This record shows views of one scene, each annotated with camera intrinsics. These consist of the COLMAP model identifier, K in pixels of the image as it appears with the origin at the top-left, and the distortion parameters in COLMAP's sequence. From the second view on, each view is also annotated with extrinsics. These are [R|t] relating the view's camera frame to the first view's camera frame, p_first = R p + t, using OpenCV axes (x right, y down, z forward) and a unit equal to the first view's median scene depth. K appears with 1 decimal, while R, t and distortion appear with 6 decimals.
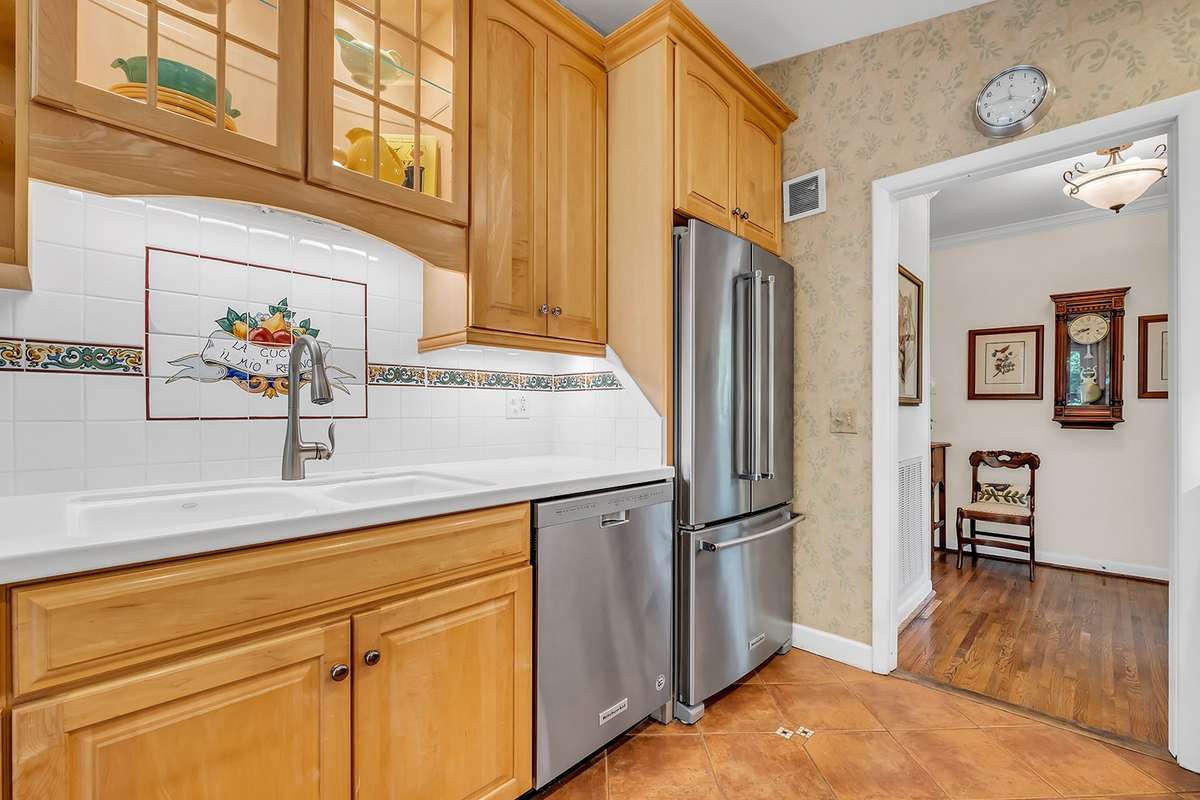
lens RADIAL K [[523.3, 0, 601.7], [0, 523.3, 410.5], [0, 0, 1]] dist [-0.002844, -0.000539]
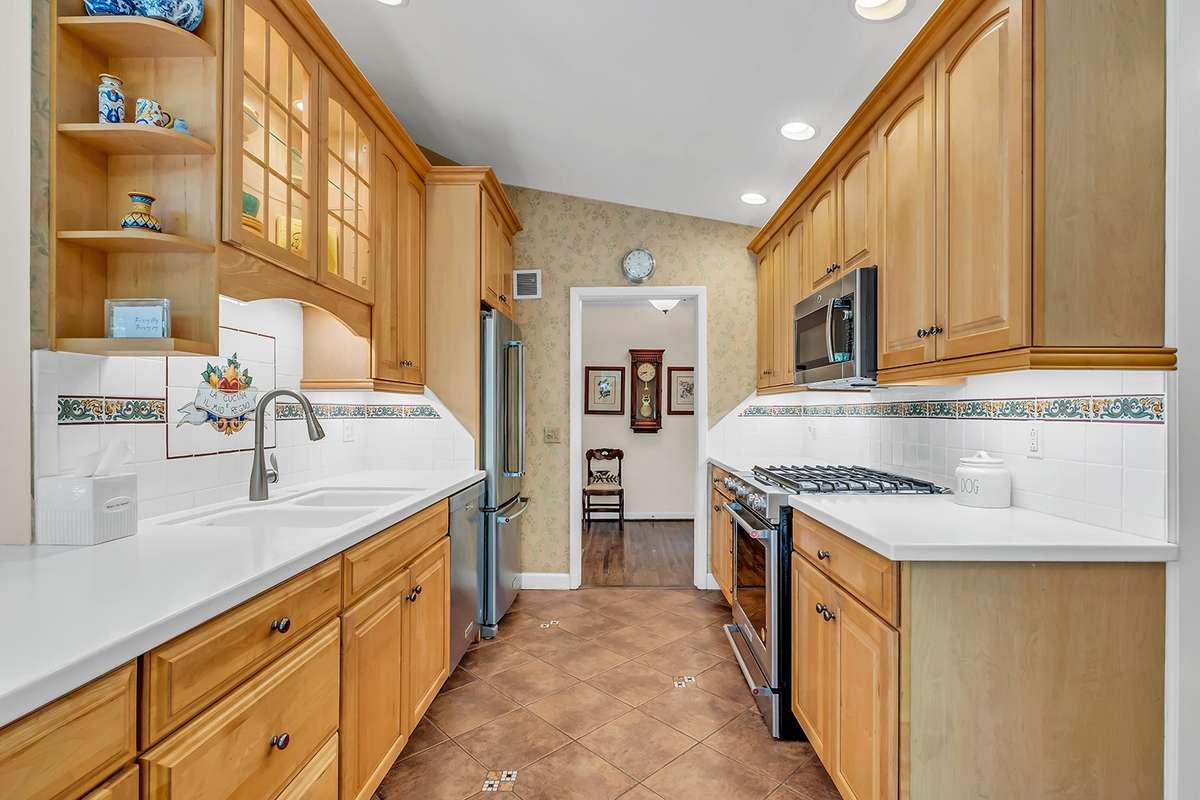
lens RADIAL K [[570.5, 0, 606.6], [0, 570.5, 410.6], [0, 0, 1]] dist [-0.002374, -0.000366]
pose [[0.737791, 0.001668, 0.675027, -0.590033], [-0.002232, 0.999998, -0.000031, -0.055746], [-0.675026, -0.001483, 0.737793, -0.380201]]
